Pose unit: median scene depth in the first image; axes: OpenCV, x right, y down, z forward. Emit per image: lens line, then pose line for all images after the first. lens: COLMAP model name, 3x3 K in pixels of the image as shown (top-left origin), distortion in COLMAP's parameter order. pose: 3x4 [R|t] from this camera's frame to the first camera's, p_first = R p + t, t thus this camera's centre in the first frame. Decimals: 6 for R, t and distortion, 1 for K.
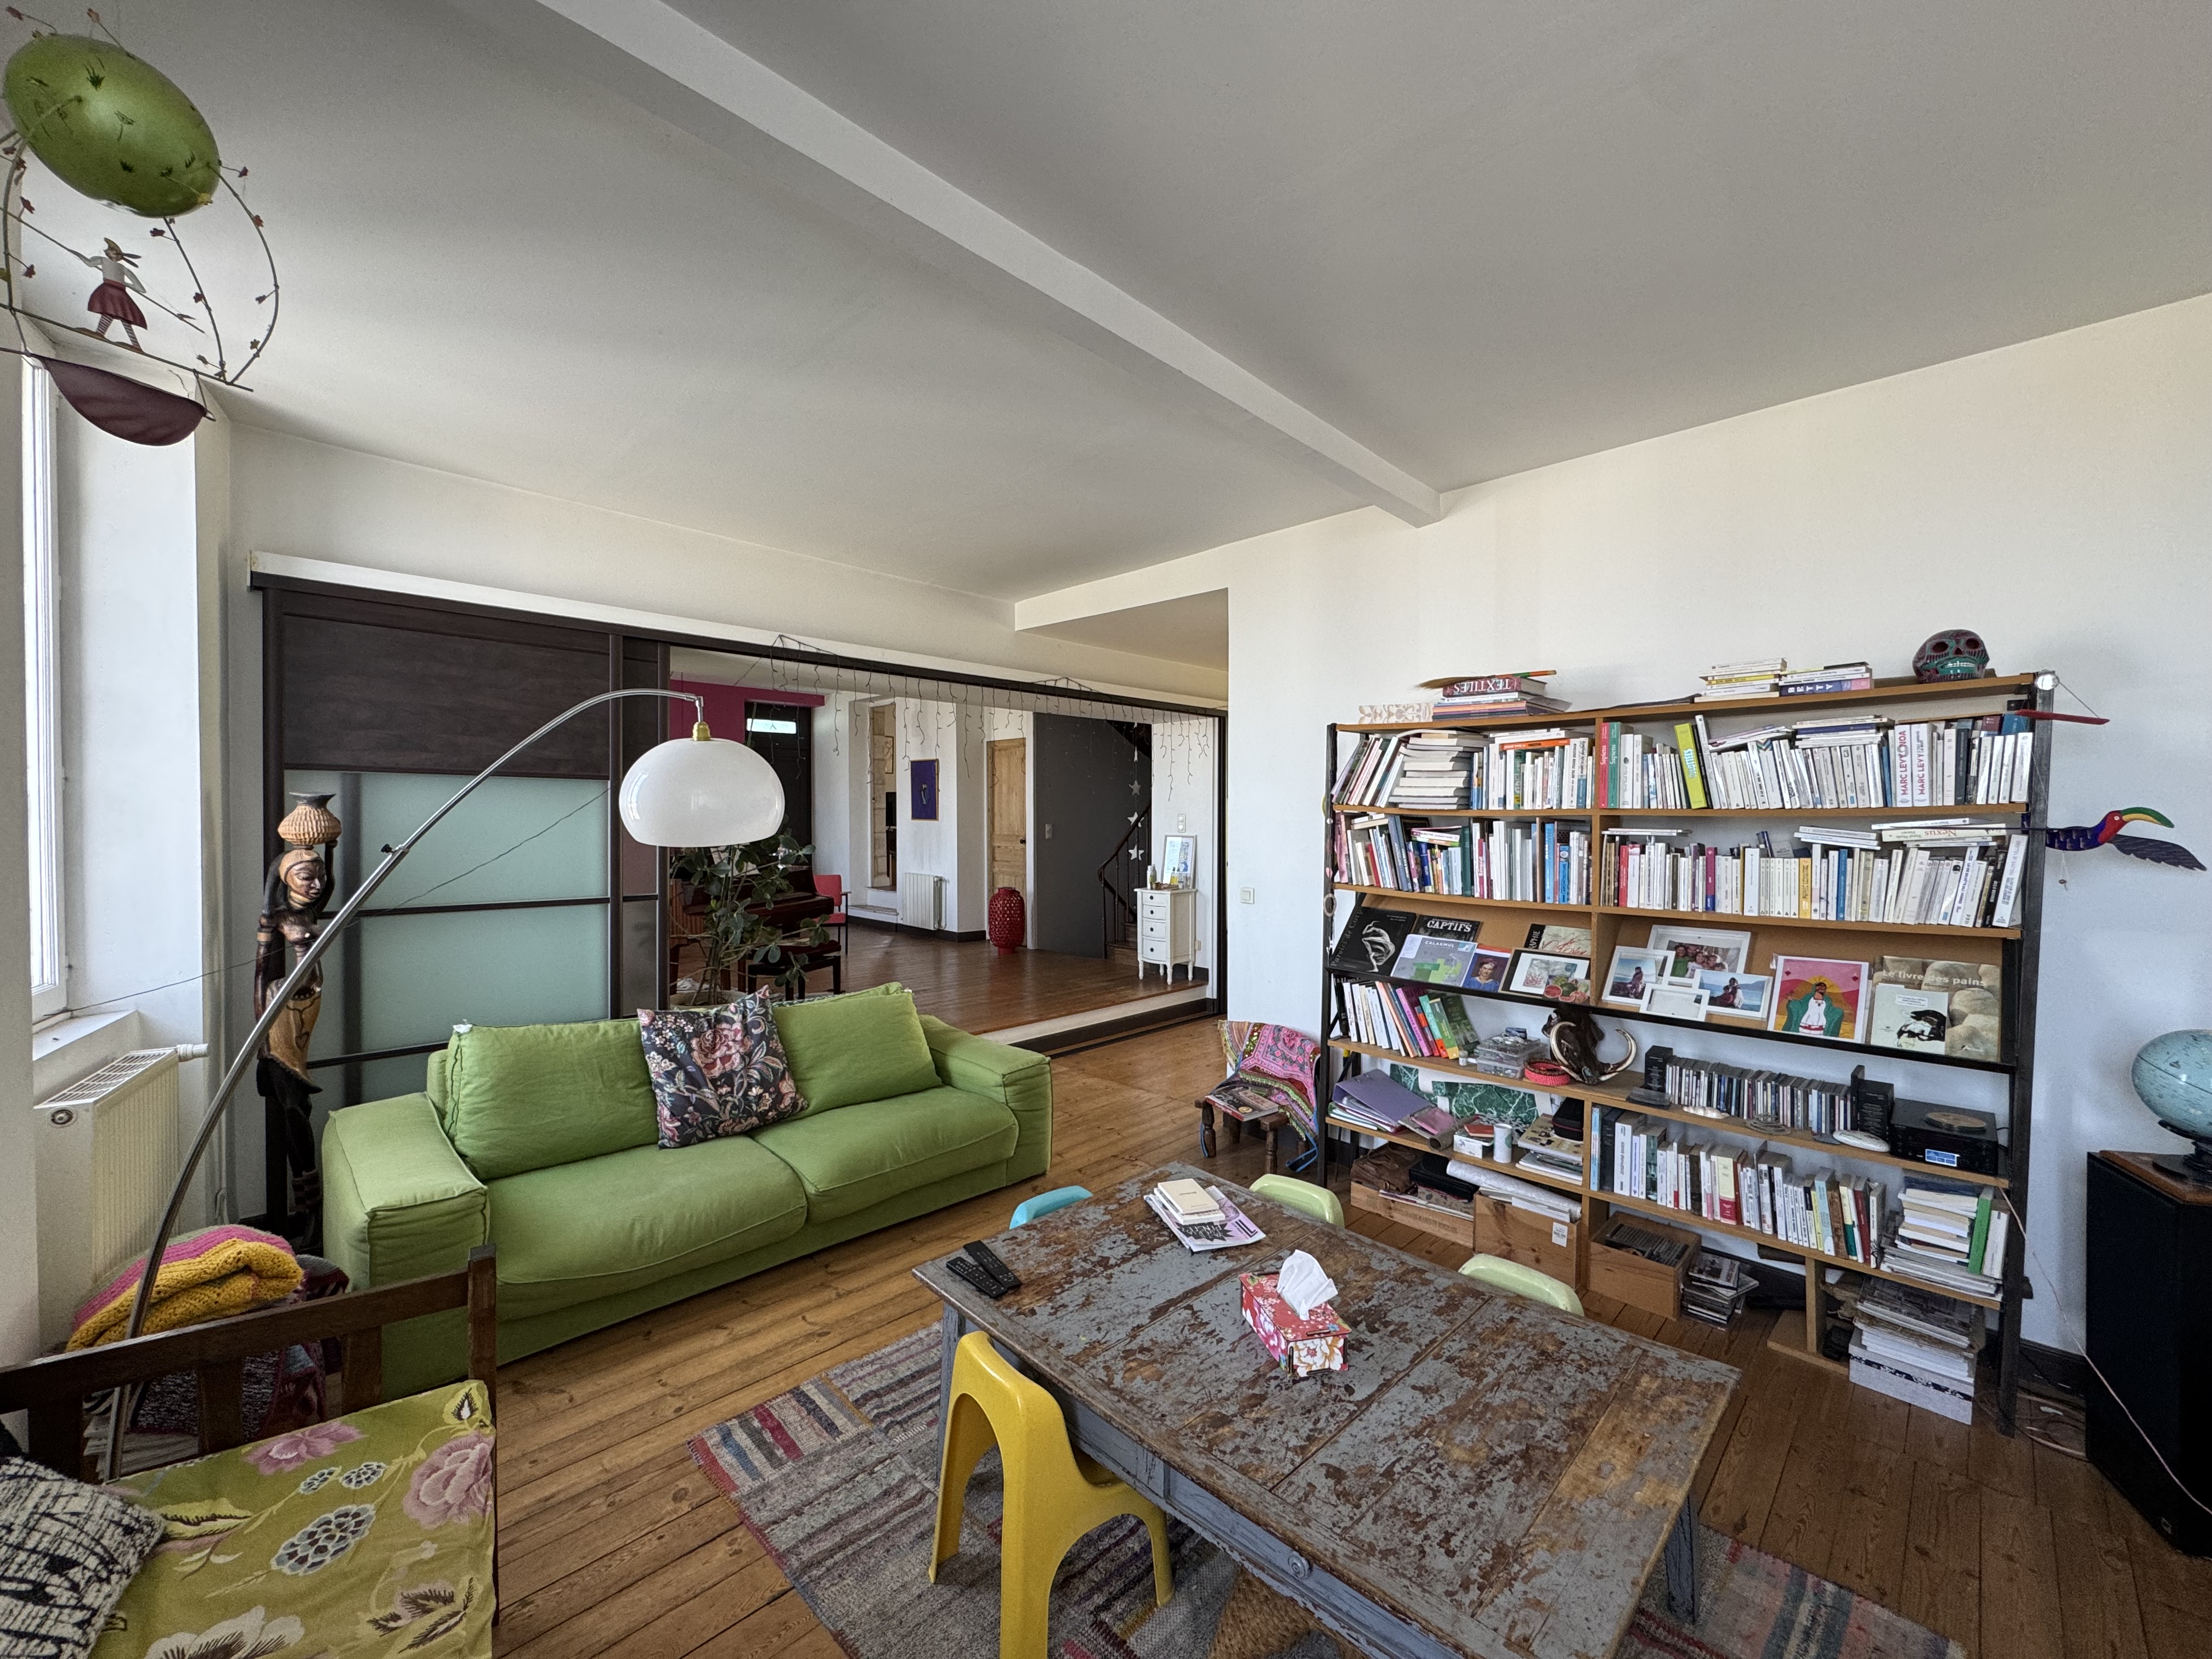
lens RADIAL K [[883.8, 0, 1106.0], [0, 883.8, 829.5], [0, 0, 1]] dist [-0.000393, -0.000214]
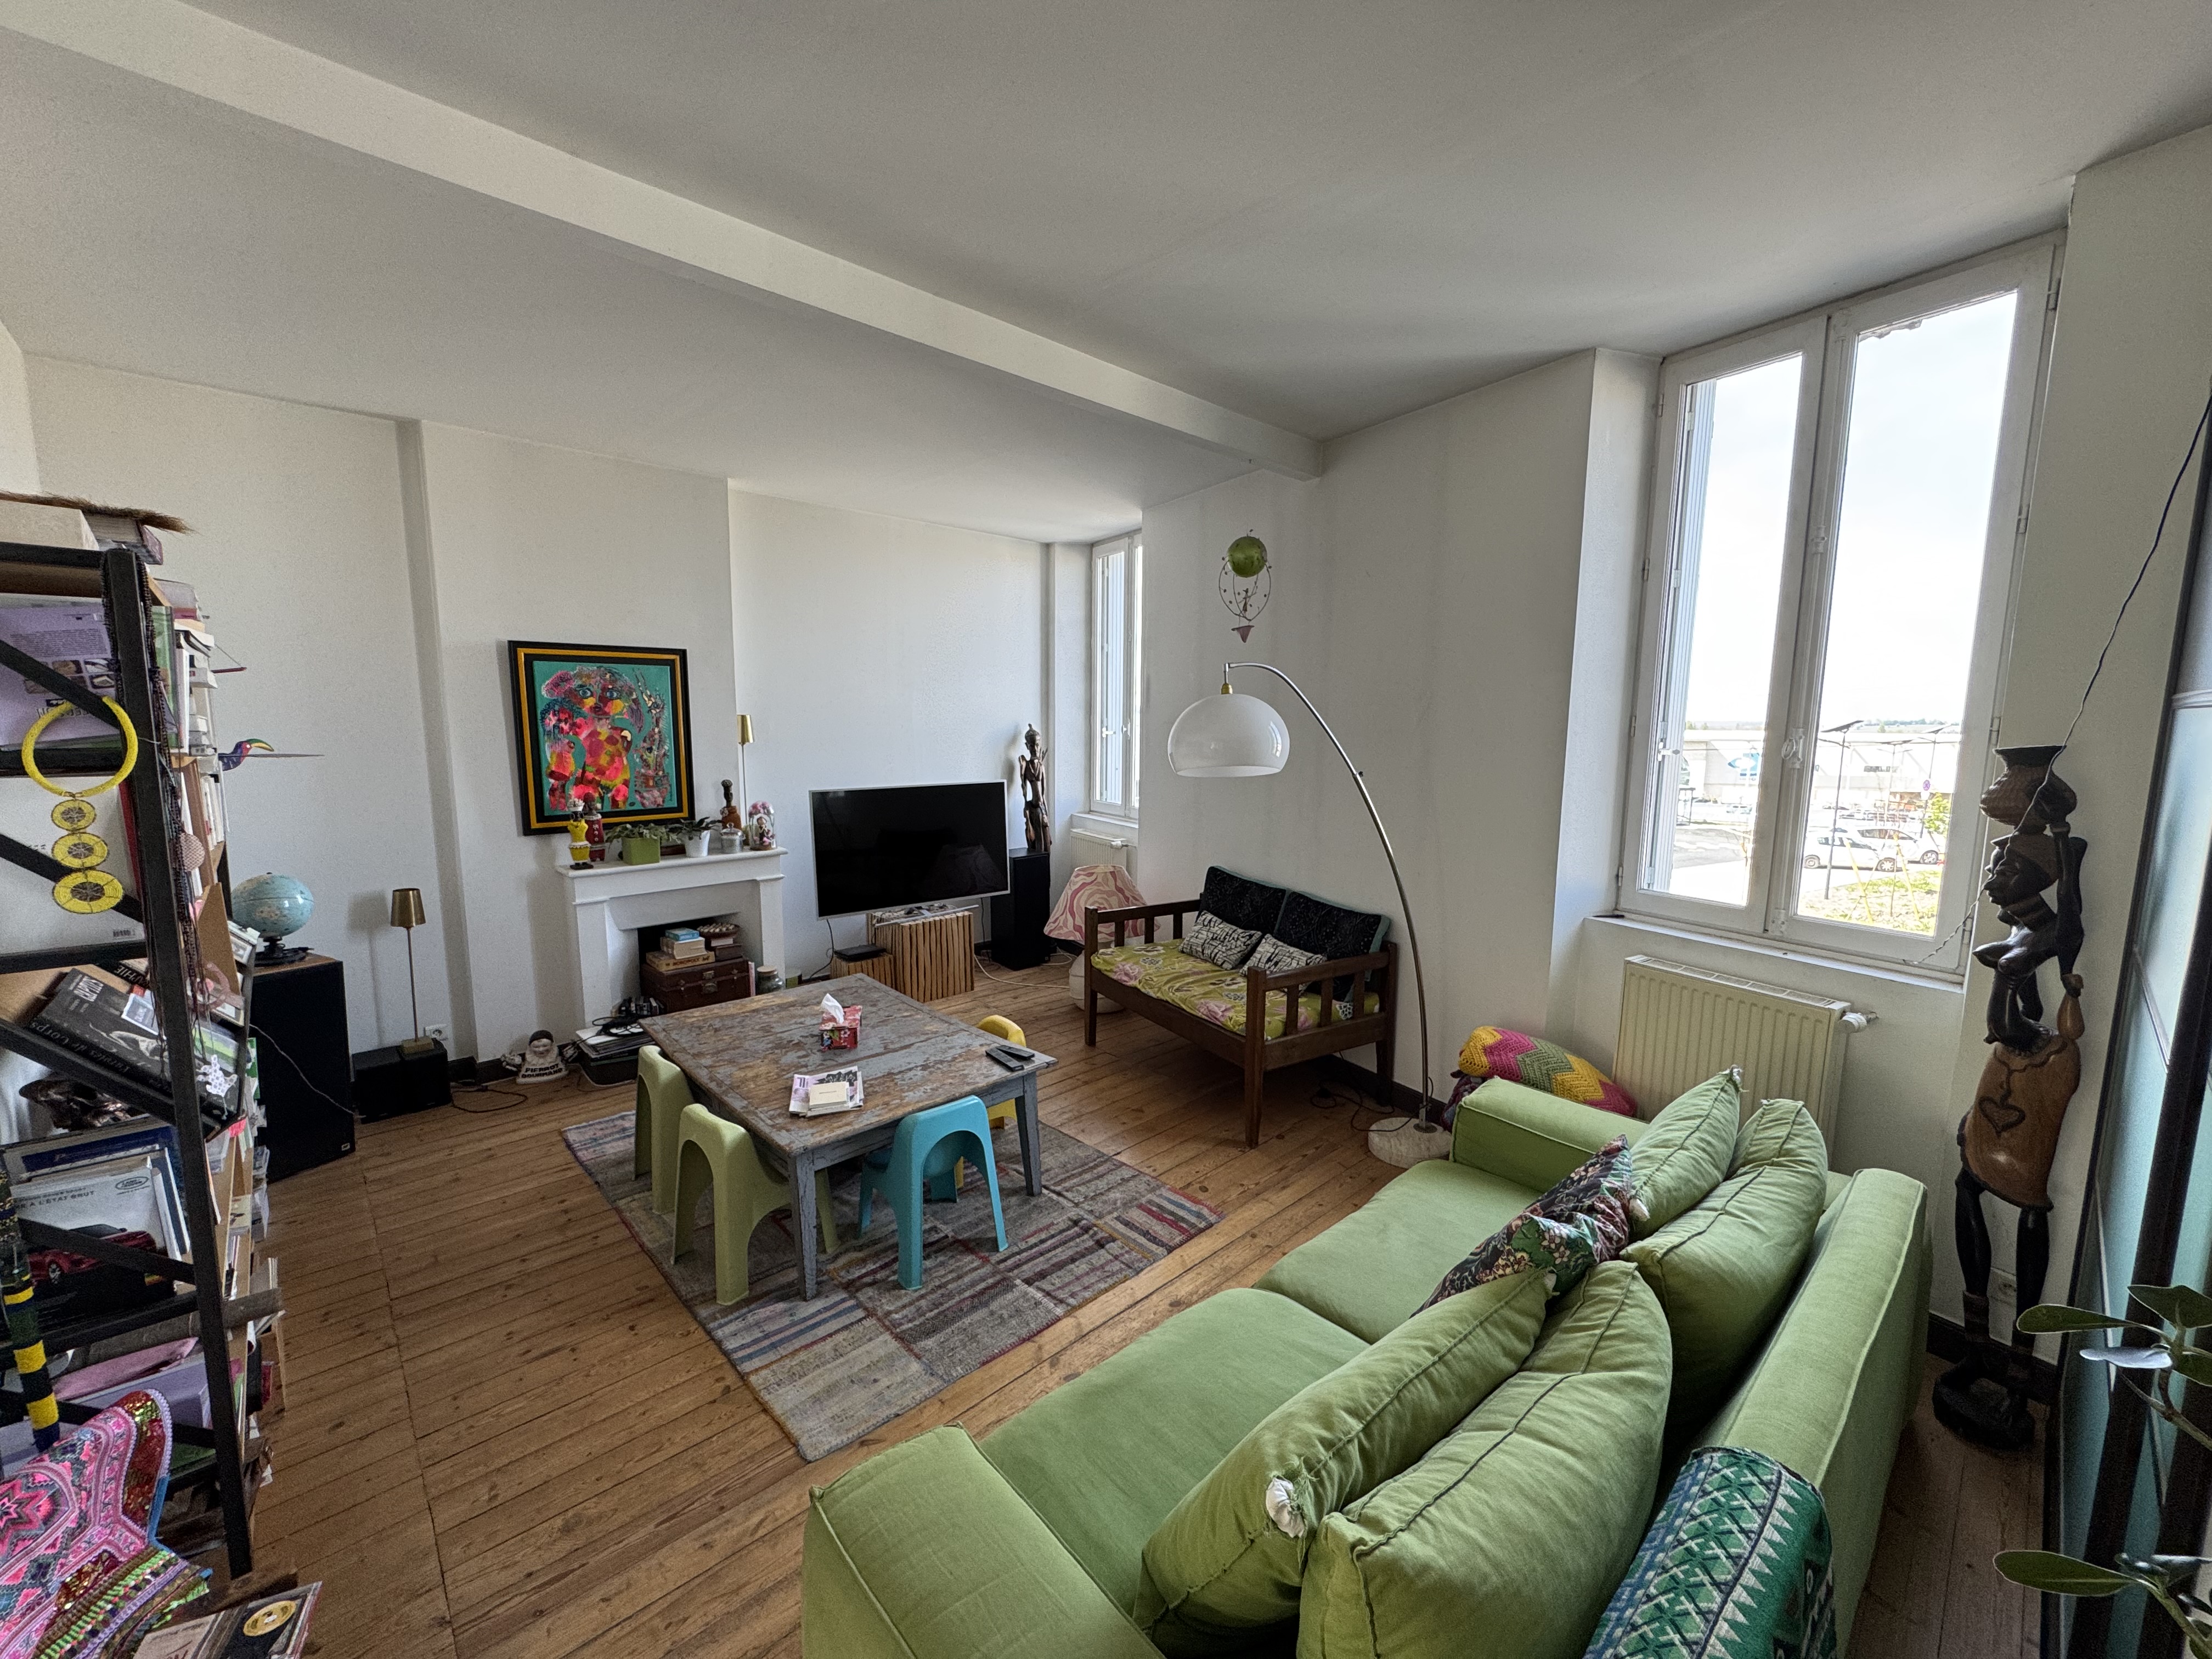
lens RADIAL K [[883.8, 0, 1106.0], [0, 883.8, 829.5], [0, 0, 1]] dist [-0.000393, -0.000214]
pose [[-0.999249, -0.016426, 0.035094, -0.362308], [-0.011417, 0.990308, 0.138419, -0.096917], [-0.037028, 0.137915, -0.989752, 2.528753]]
